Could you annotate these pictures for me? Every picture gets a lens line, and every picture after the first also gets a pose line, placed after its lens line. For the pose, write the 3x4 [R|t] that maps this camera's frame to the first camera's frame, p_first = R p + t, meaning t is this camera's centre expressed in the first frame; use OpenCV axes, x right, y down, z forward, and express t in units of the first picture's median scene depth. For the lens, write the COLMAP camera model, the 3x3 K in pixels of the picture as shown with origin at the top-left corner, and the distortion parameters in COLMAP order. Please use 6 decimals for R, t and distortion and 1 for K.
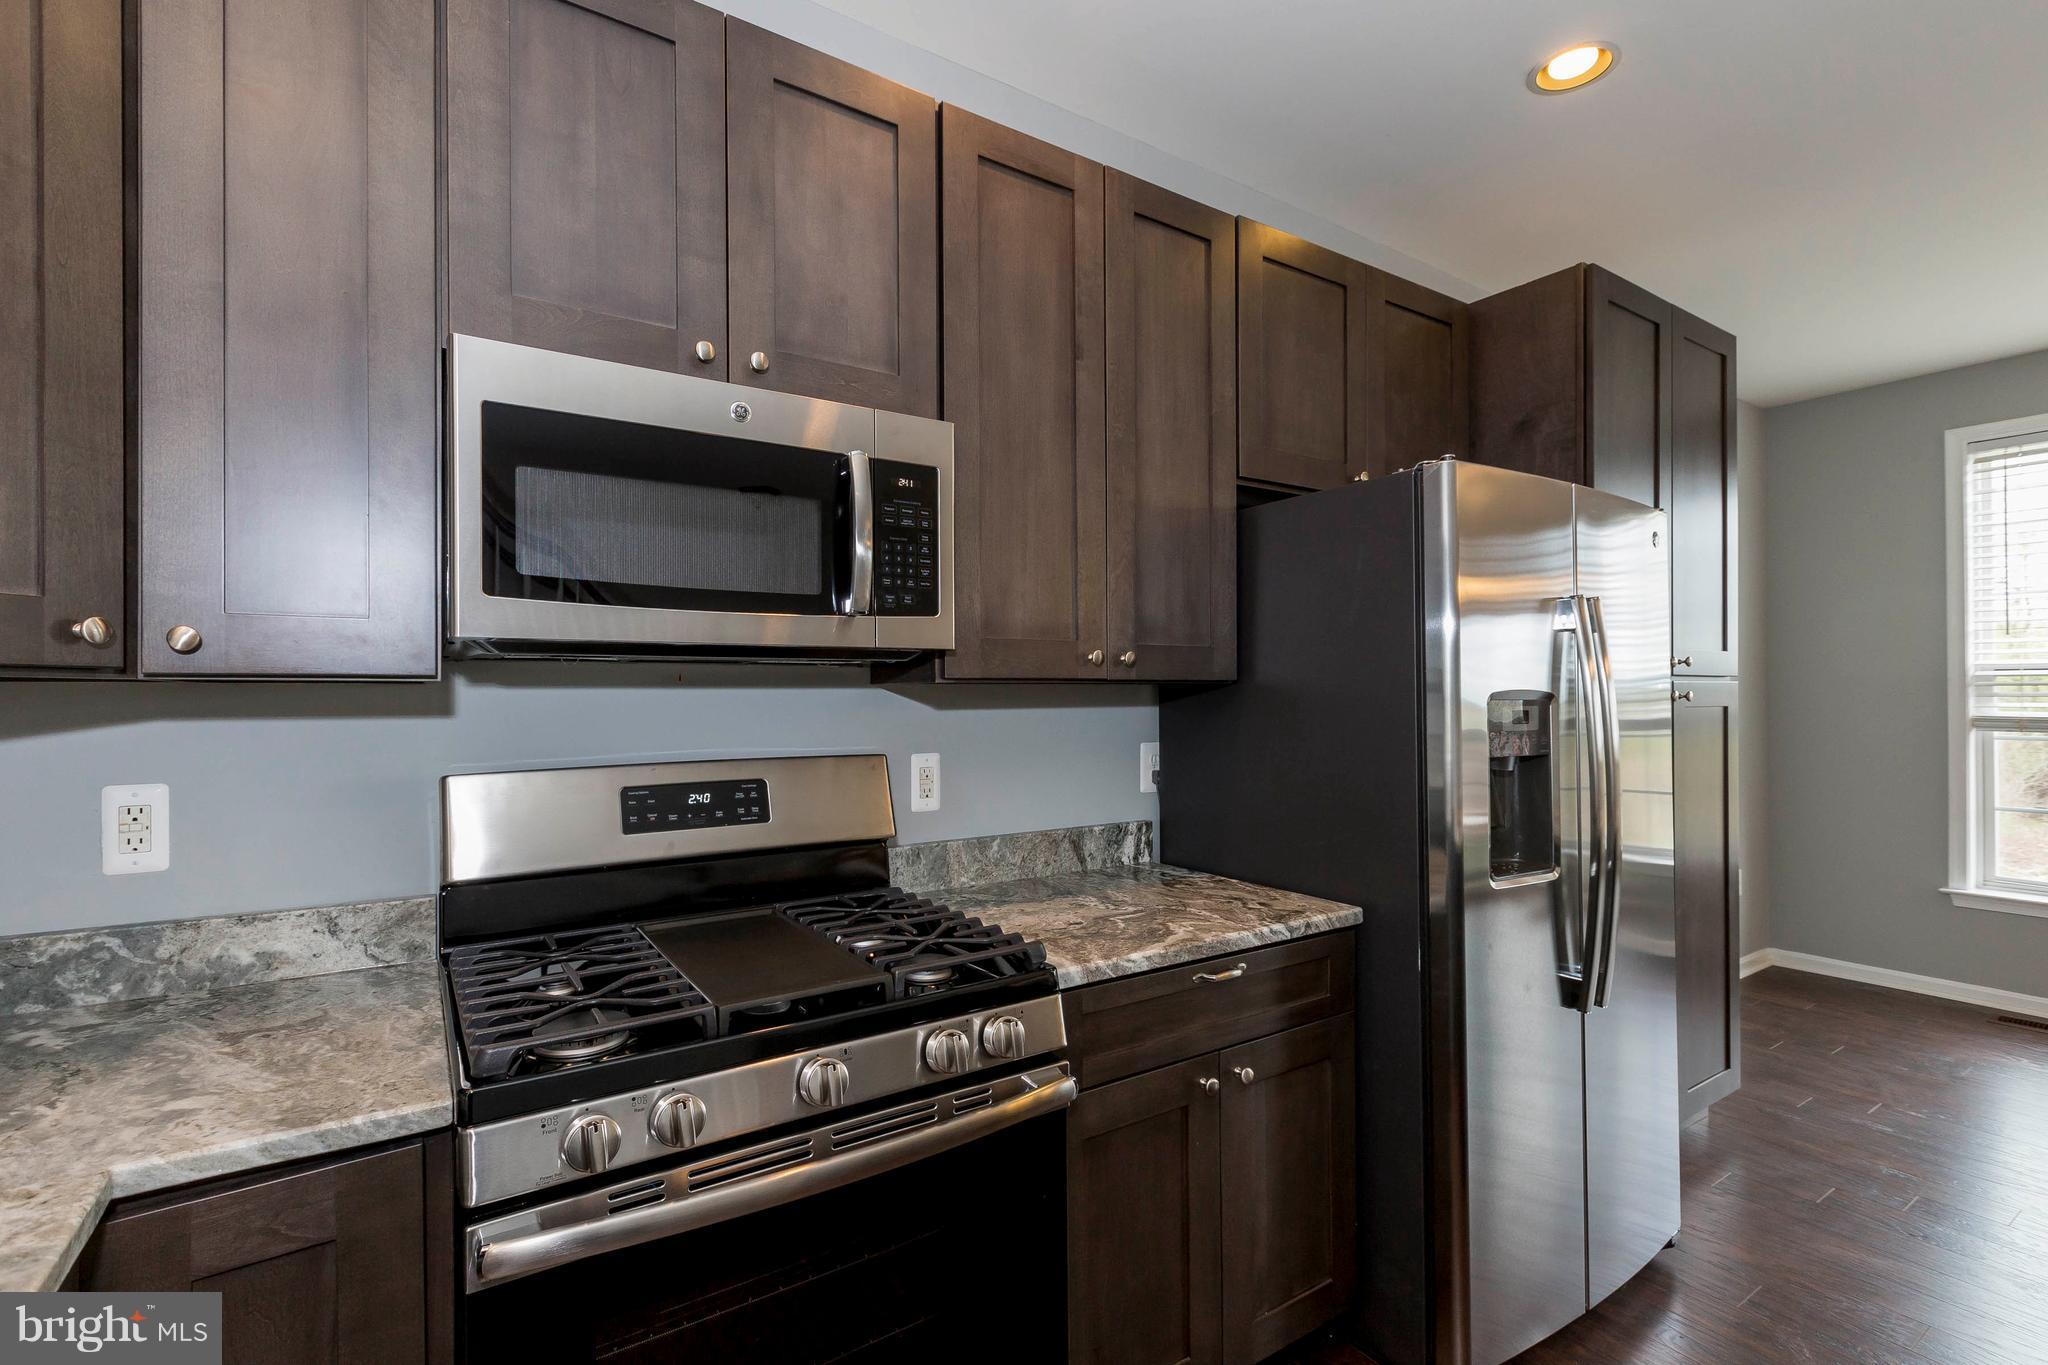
lens RADIAL K [[926.0, 0, 1016.8], [0, 926.0, 689.6], [0, 0, 1]] dist [0.000626, 0.000132]
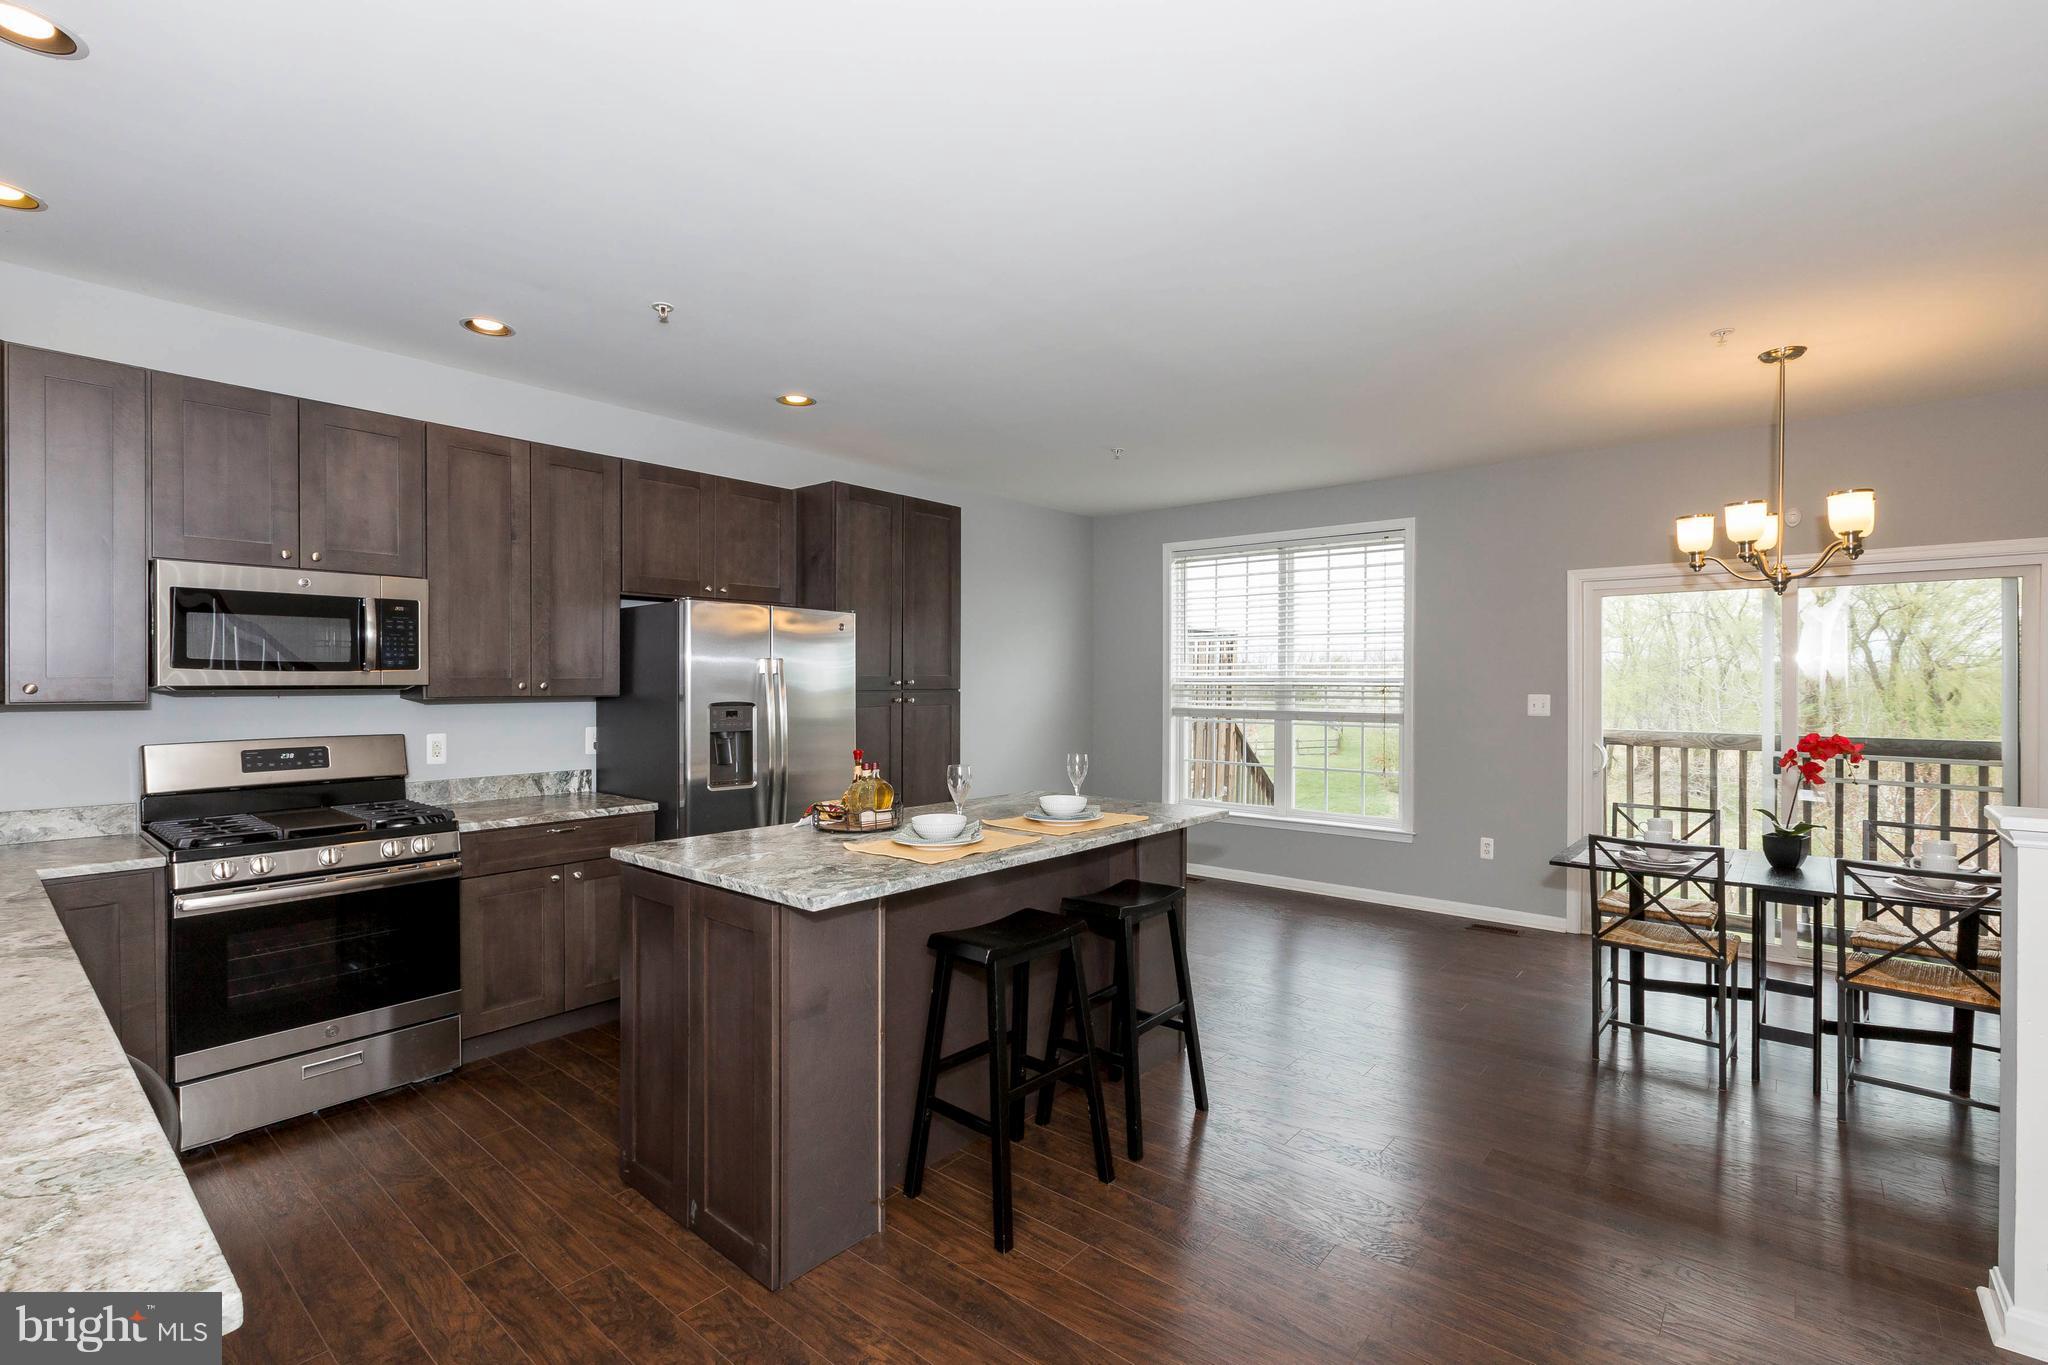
lens RADIAL K [[911.9, 0, 1024.0], [0, 911.9, 682.5], [0, 0, 1]] dist [-0.000858, -0.001120]
pose [[0.958367, 0.006000, 0.285476, 0.670367], [-0.009150, 0.999911, 0.009700, -0.083874], [-0.285393, -0.011908, 0.958337, -1.459448]]
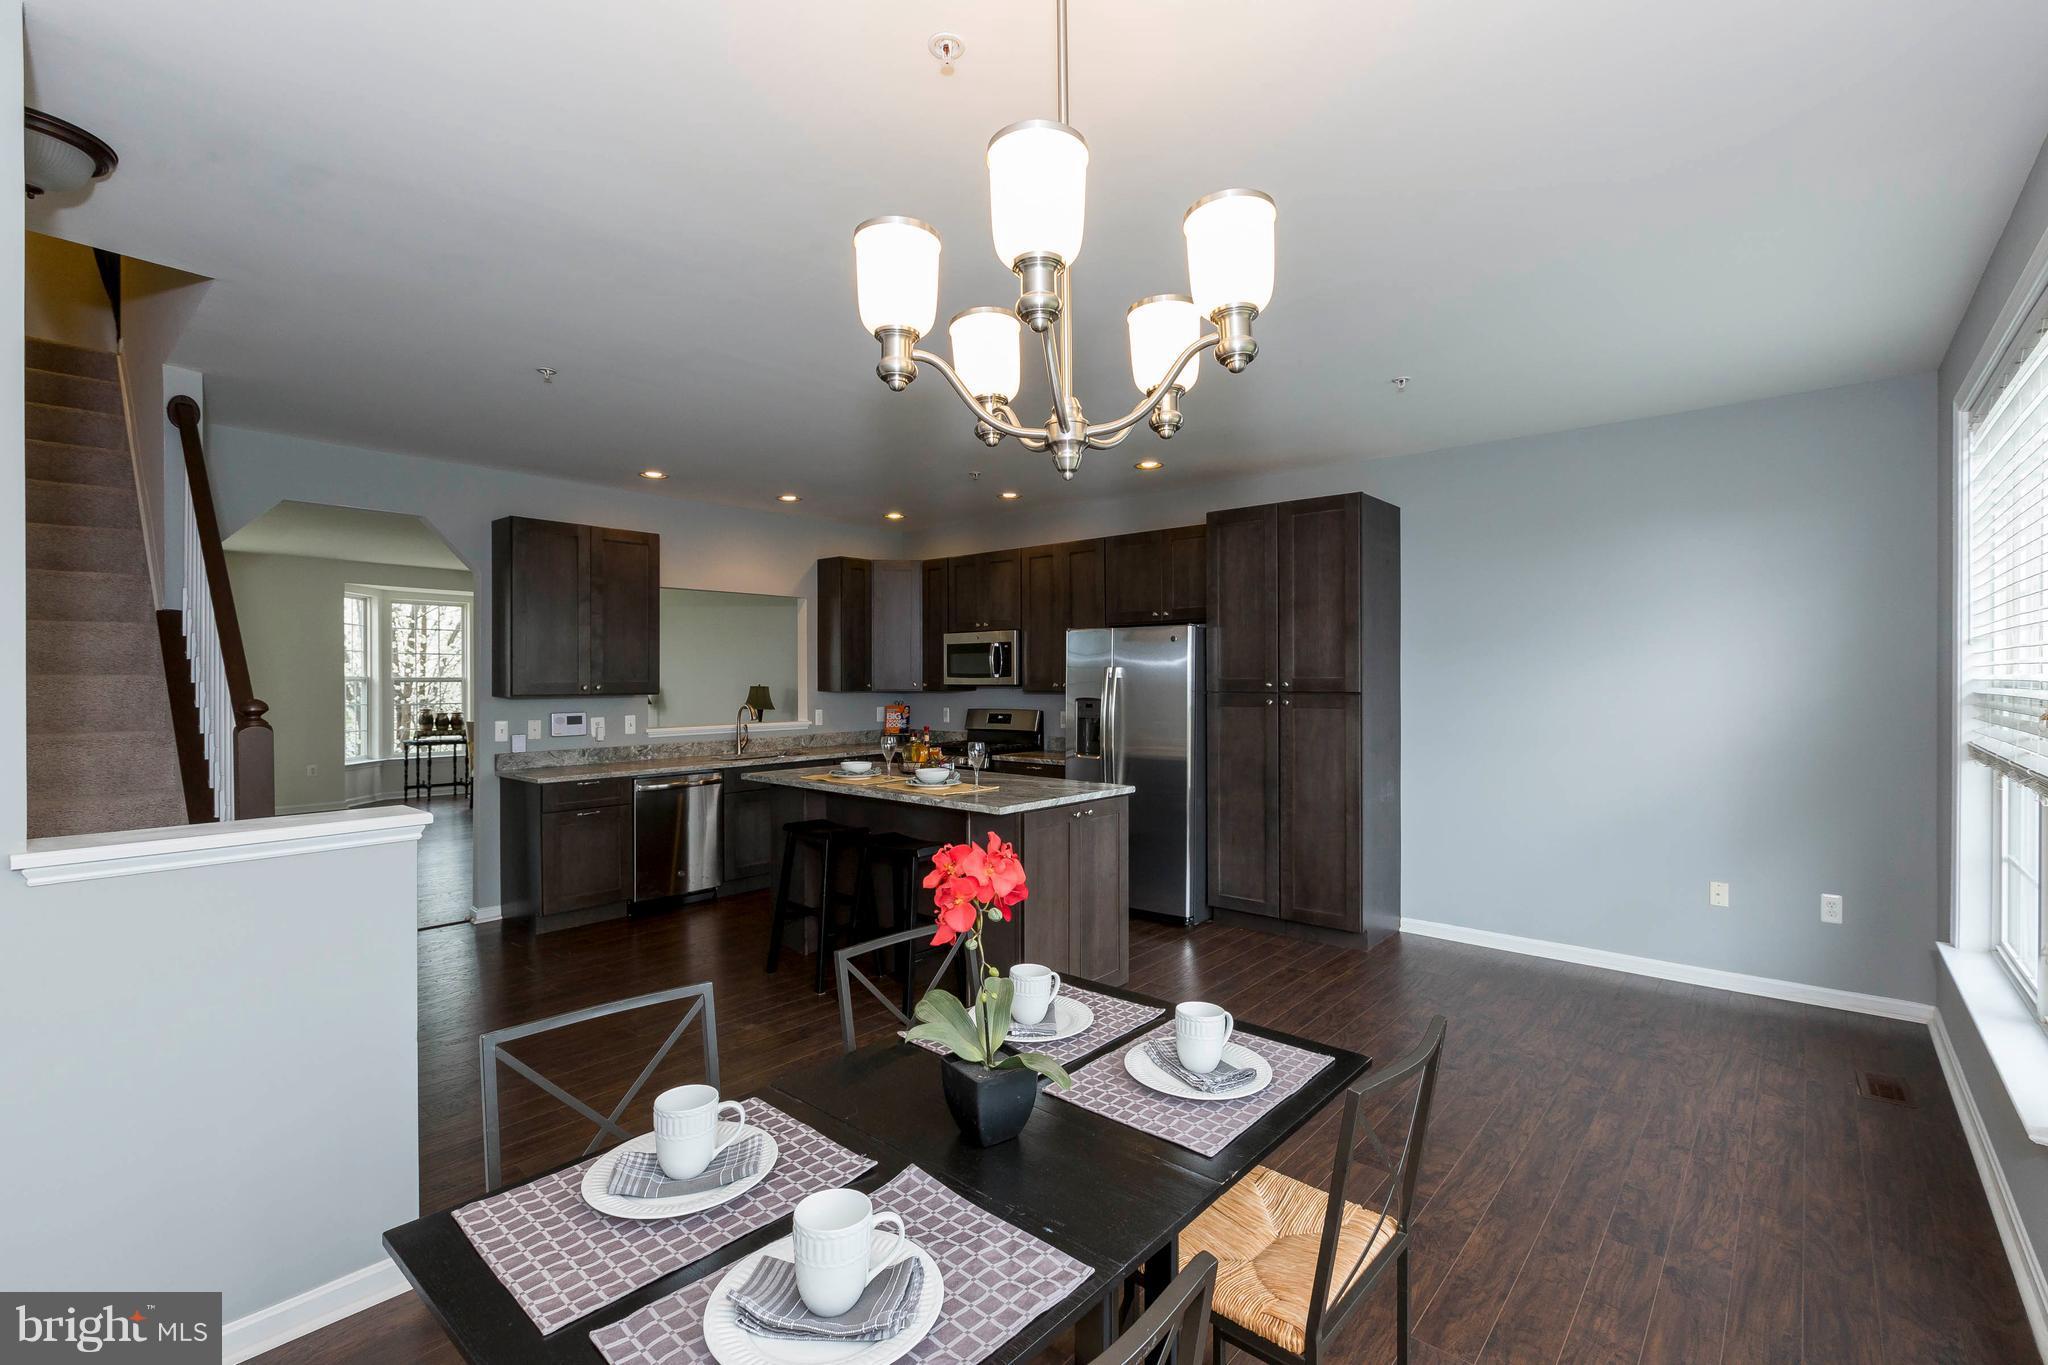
lens RADIAL K [[911.9, 0, 1024.0], [0, 911.9, 682.5], [0, 0, 1]] dist [-0.000858, -0.001120]
pose [[0.270040, 0.010773, -0.962789, 3.994959], [0.008116, 0.999876, 0.013464, -0.111560], [0.962815, -0.011449, 0.269919, -0.079425]]
